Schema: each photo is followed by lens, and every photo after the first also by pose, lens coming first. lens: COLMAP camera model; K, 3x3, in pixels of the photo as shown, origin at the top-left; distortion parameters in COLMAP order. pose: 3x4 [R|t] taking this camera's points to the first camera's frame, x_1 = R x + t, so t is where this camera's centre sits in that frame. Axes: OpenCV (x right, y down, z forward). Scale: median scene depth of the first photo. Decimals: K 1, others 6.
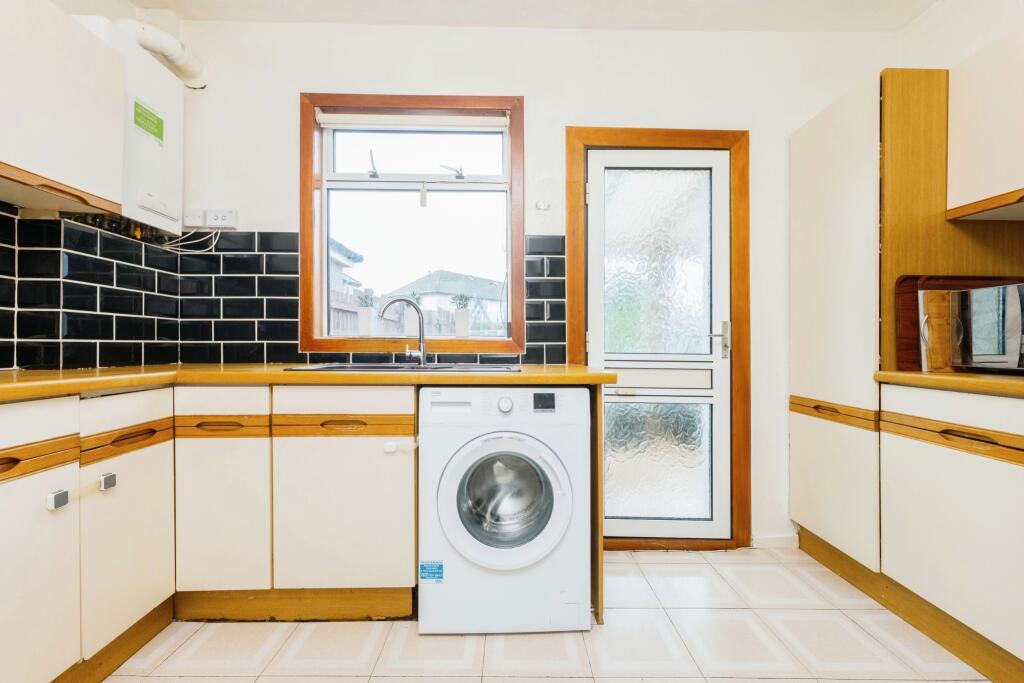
lens RADIAL K [[418.1, 0, 512.0], [0, 418.1, 341.5], [0, 0, 1]] dist [0.001155, -0.000004]
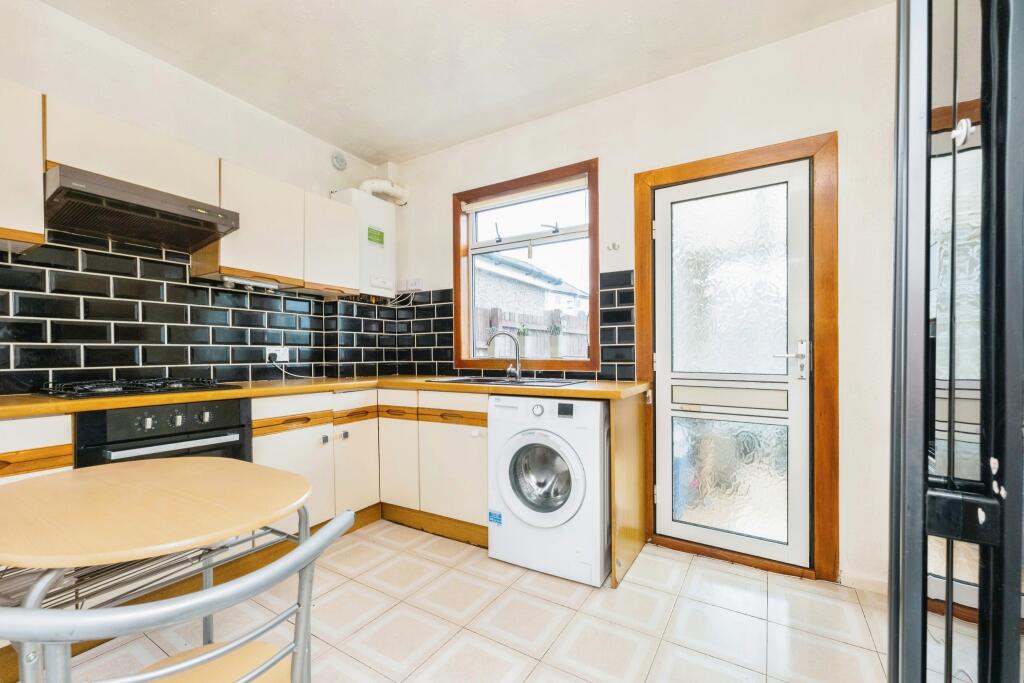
lens RADIAL K [[419.8, 0, 513.5], [0, 419.8, 356.8], [0, 0, 1]] dist [-0.000889, -0.000103]
pose [[0.849173, -0.004659, -0.528094, 0.472407], [0.013143, 0.999838, 0.012313, -0.032796], [0.527951, -0.017397, 0.849096, -0.167076]]
